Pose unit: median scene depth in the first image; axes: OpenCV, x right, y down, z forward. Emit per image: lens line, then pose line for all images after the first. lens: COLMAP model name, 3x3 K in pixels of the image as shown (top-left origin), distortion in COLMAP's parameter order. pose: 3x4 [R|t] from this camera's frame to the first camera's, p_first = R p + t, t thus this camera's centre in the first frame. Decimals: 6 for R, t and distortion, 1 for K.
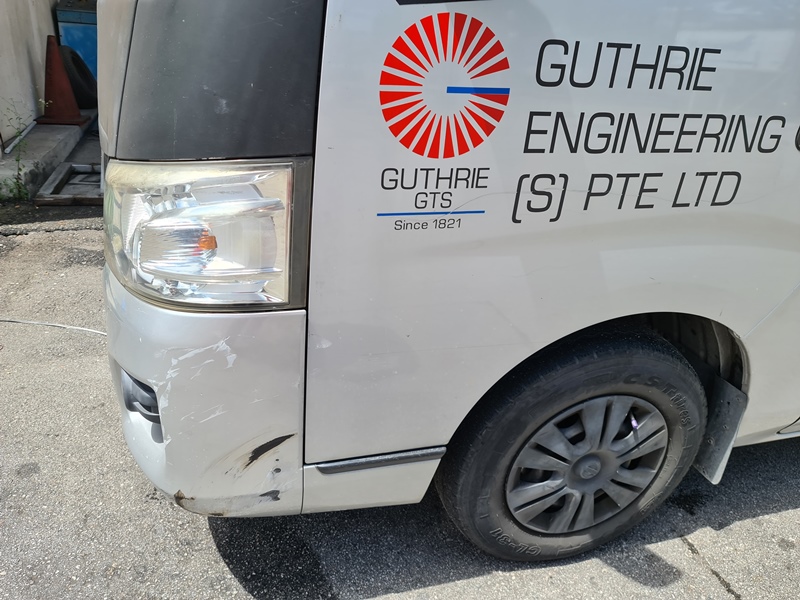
lens RADIAL K [[593.6, 0, 381.4], [0, 593.6, 284.0], [0, 0, 1]] dist [0.073099, -0.072184]
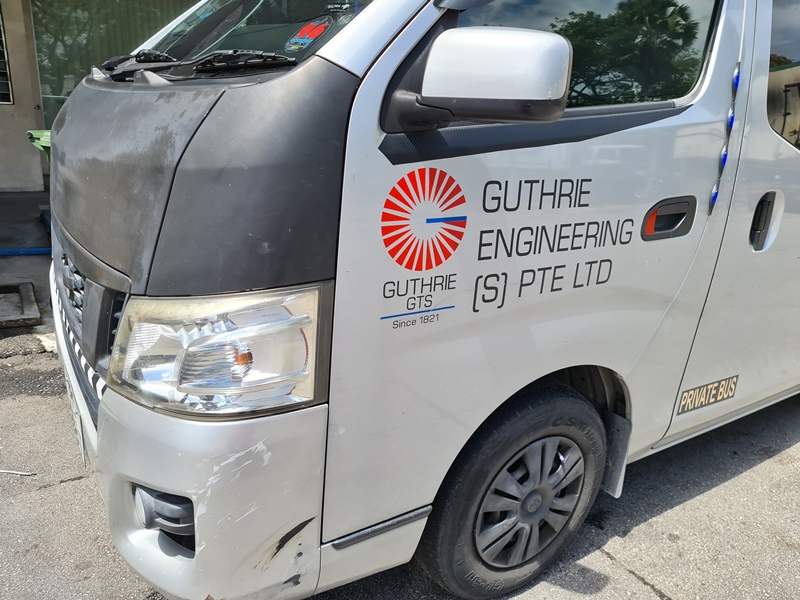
lens RADIAL K [[593.6, 0, 392.0], [0, 593.6, 297.0], [0, 0, 1]] dist [0.073099, -0.072184]
pose [[0.956772, -0.102876, 0.272035, -0.293532], [0.133851, 0.986161, -0.097830, -0.032299], [-0.258206, 0.130013, 0.957302, -0.196446]]
